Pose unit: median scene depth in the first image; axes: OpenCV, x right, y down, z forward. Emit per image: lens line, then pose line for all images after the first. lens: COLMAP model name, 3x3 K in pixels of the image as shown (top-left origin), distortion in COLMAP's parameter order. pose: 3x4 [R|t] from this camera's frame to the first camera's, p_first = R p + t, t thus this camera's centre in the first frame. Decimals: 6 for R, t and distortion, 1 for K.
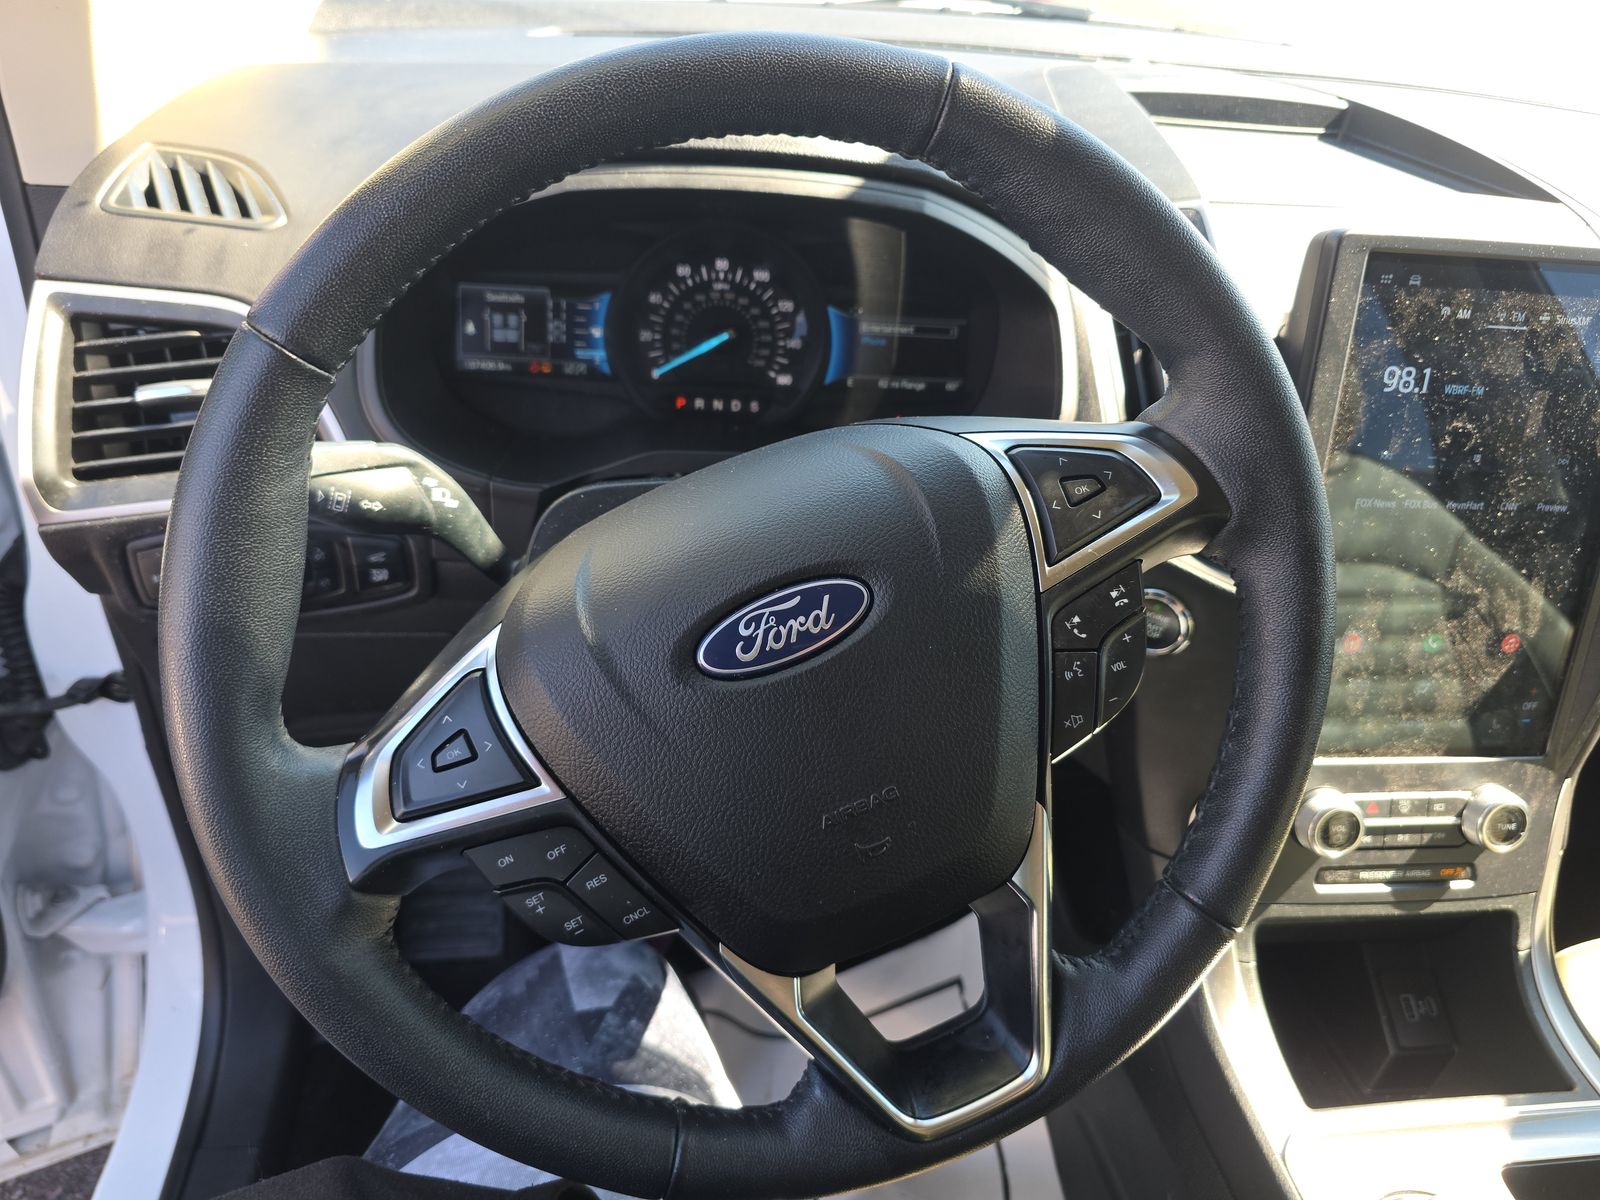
lens RADIAL K [[1087.8, 0, 786.3], [0, 1087.8, 601.9], [0, 0, 1]] dist [0.028650, -0.033874]
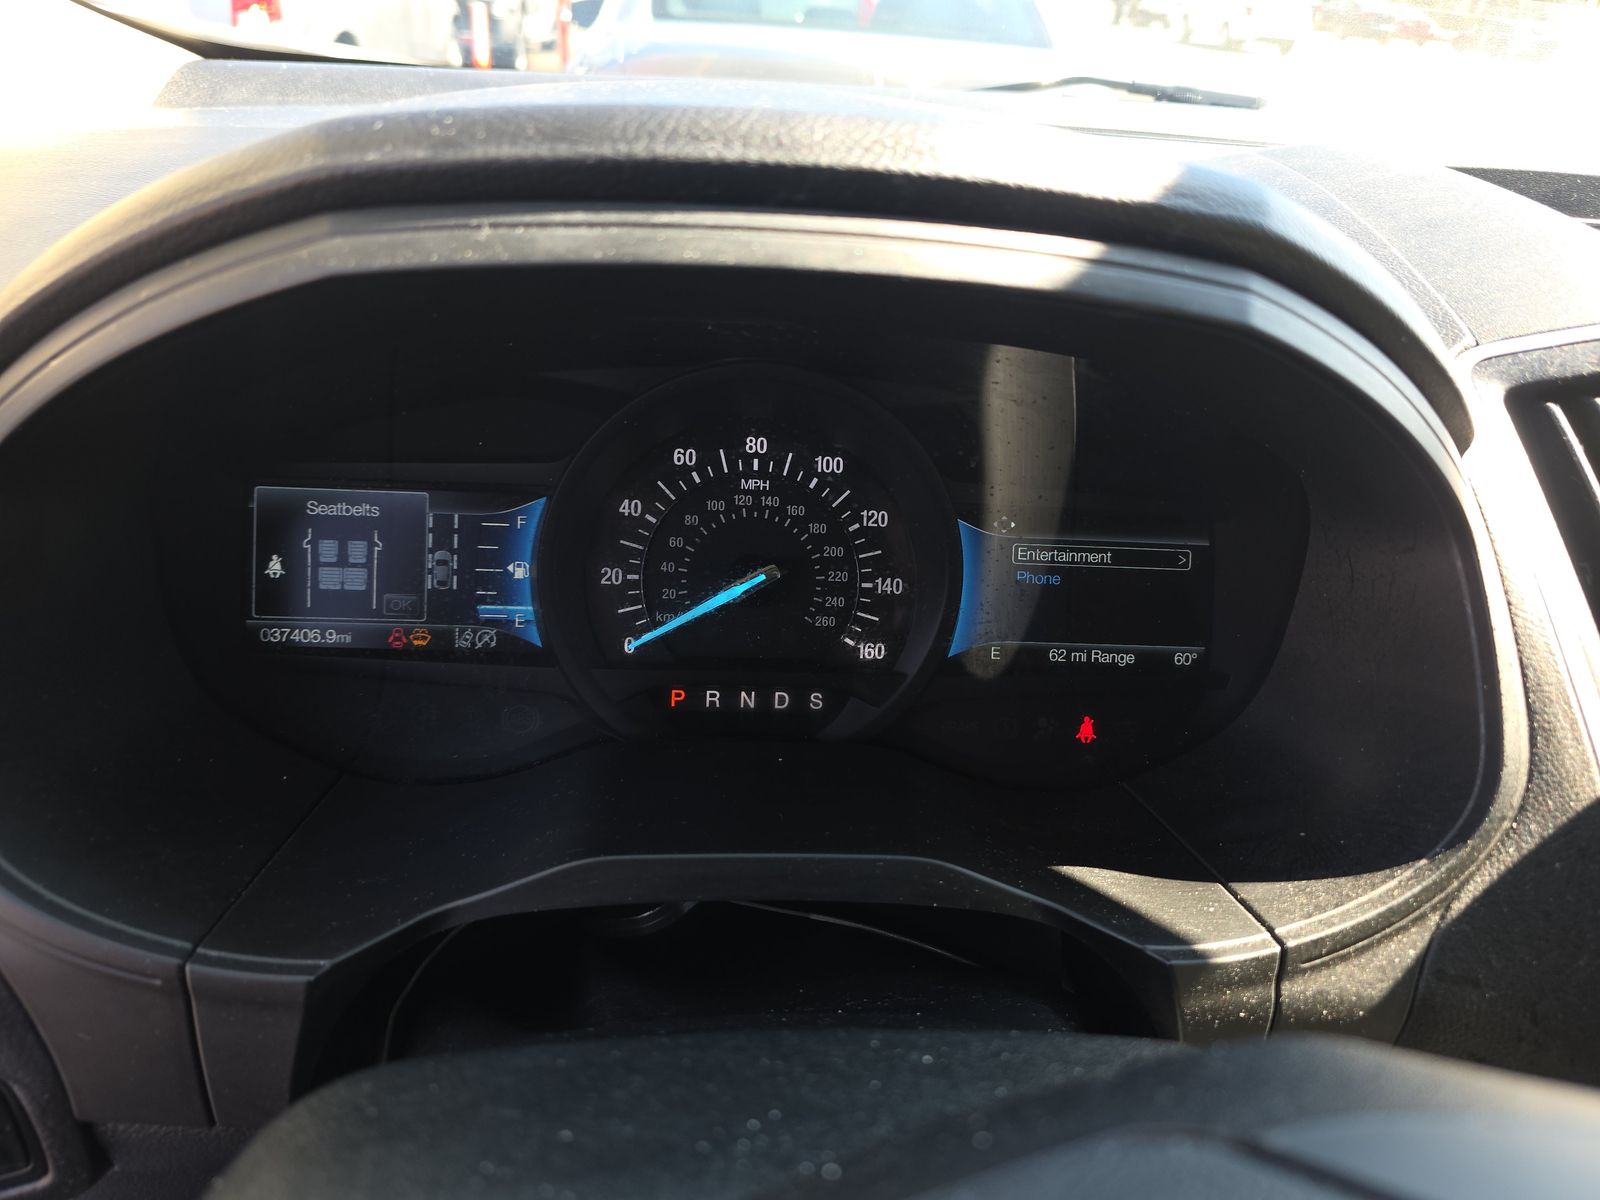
lens RADIAL K [[1087.8, 0, 807.2], [0, 1087.8, 609.7], [0, 0, 1]] dist [0.028650, -0.033874]
pose [[0.999636, -0.004983, -0.026524, -0.021044], [0.001379, 0.990956, -0.134184, -0.164178], [0.026952, 0.134098, 0.990601, 0.503313]]
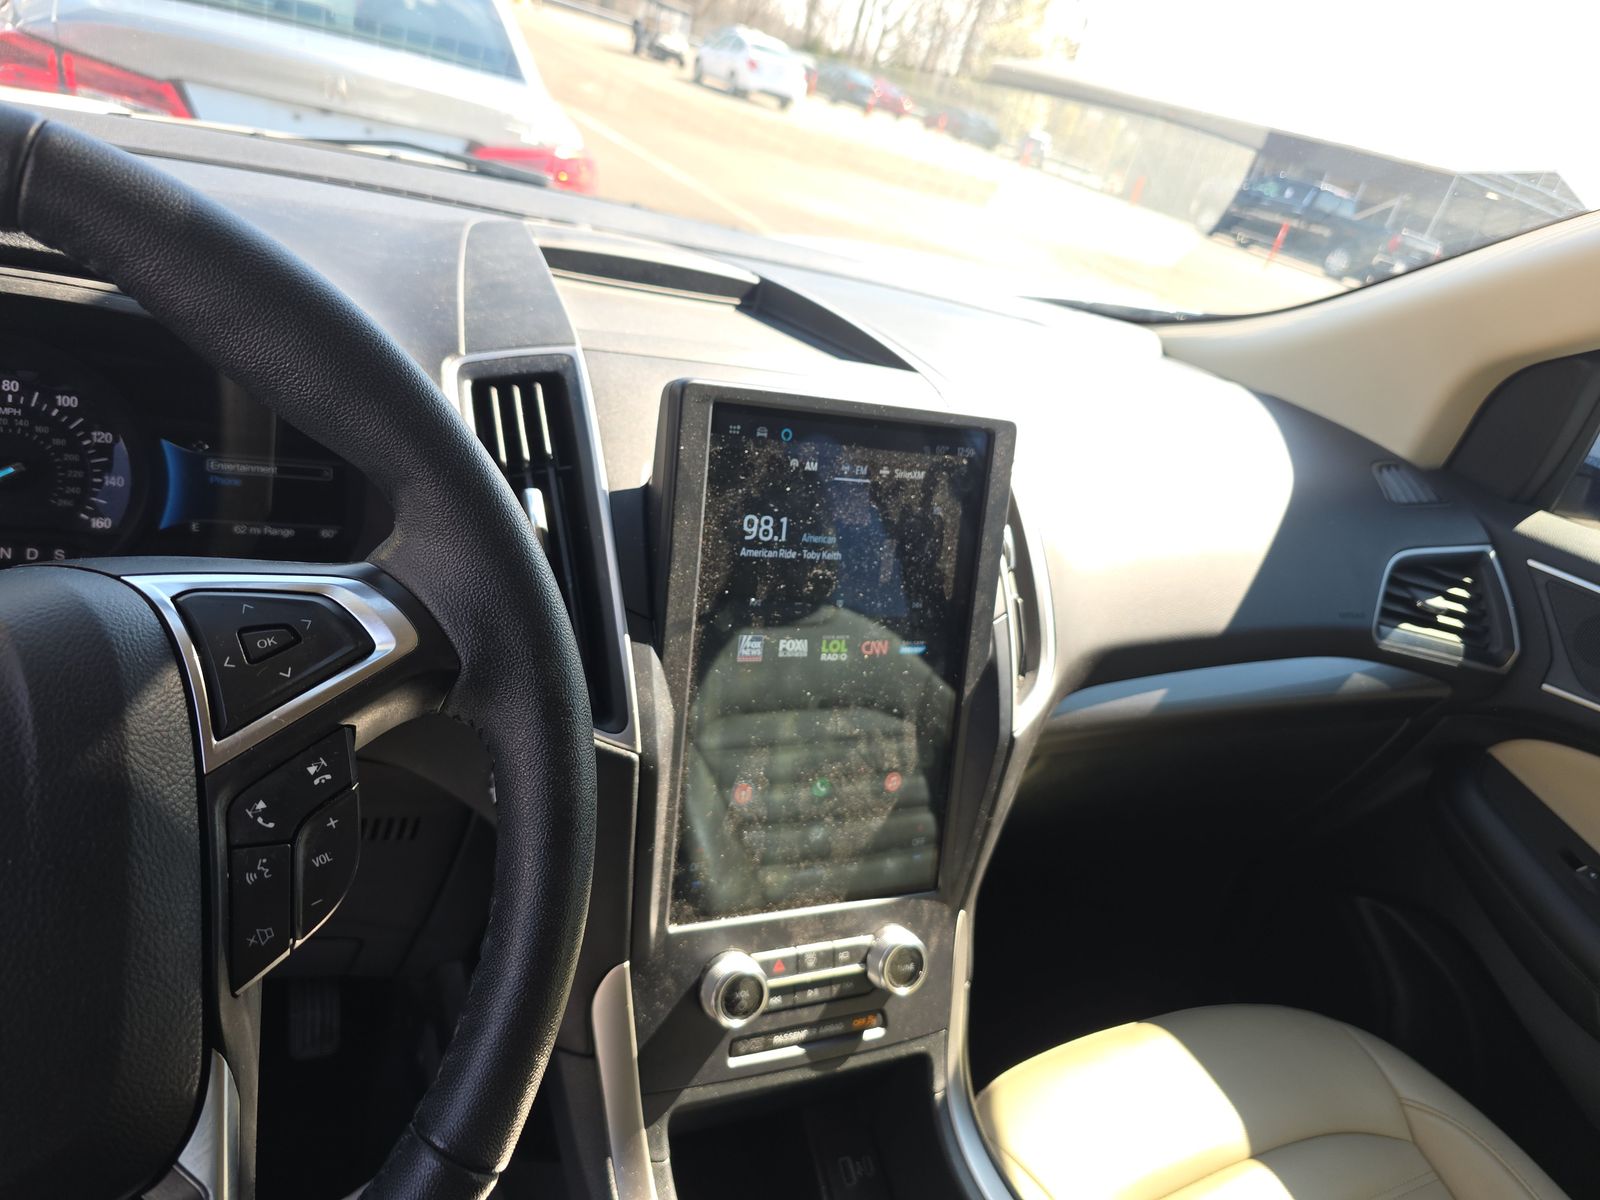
lens RADIAL K [[1087.8, 0, 783.7], [0, 1087.8, 610.6], [0, 0, 1]] dist [0.028650, -0.033874]
pose [[0.937474, -0.017700, 0.347606, 0.207743], [0.065565, 0.989807, -0.126424, 0.000943], [-0.341825, 0.141310, 0.929079, 0.063371]]
